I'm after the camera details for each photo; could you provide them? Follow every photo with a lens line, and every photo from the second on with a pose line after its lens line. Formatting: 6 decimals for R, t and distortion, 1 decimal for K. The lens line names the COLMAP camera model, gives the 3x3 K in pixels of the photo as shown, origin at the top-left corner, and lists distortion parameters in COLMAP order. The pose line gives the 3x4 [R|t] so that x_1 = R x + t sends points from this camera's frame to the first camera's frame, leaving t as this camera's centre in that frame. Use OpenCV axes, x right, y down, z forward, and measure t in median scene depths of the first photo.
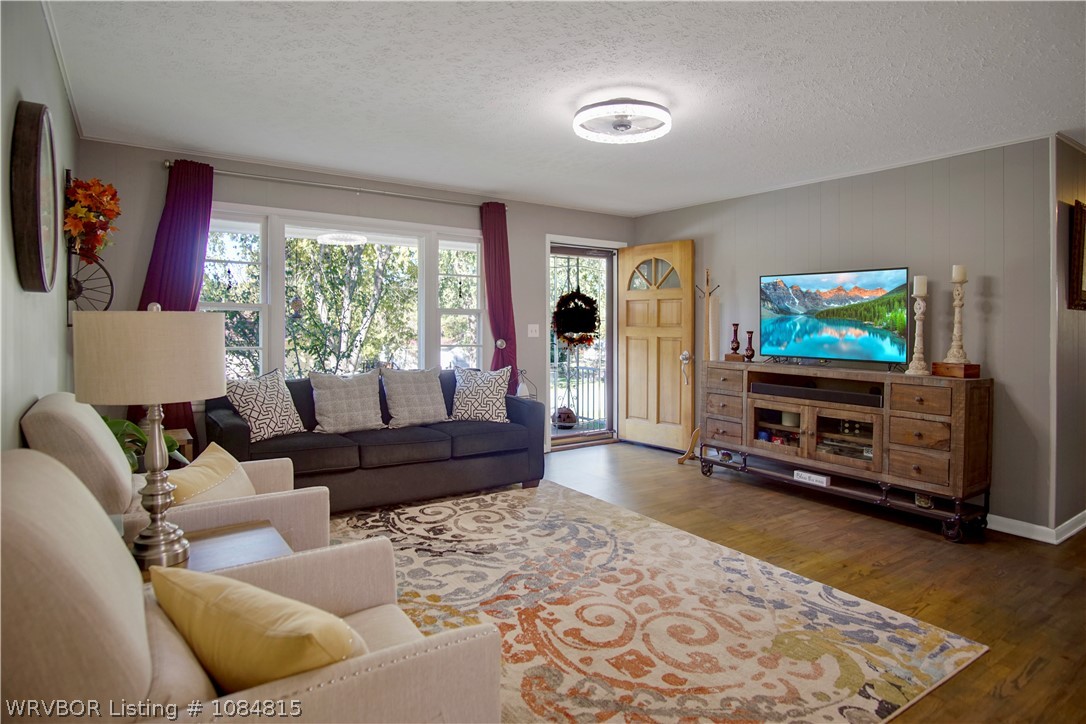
lens RADIAL K [[608.3, 0, 584.9], [0, 608.3, 337.6], [0, 0, 1]] dist [-0.029920, 0.002629]
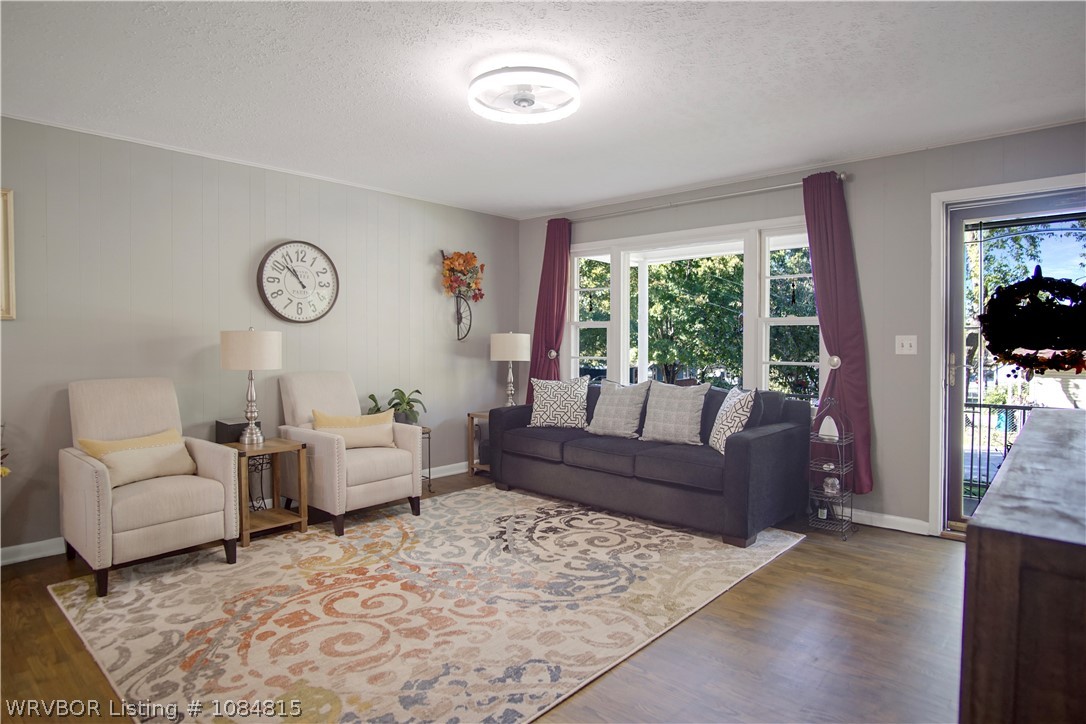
lens RADIAL K [[625.4, 0, 504.8], [0, 625.4, 341.9], [0, 0, 1]] dist [-0.009796, -0.000695]
pose [[0.158999, -0.007702, -0.987249, 0.795087], [-0.015932, 0.999819, -0.010366, -0.002274], [0.987150, 0.017377, 0.158848, 0.696738]]
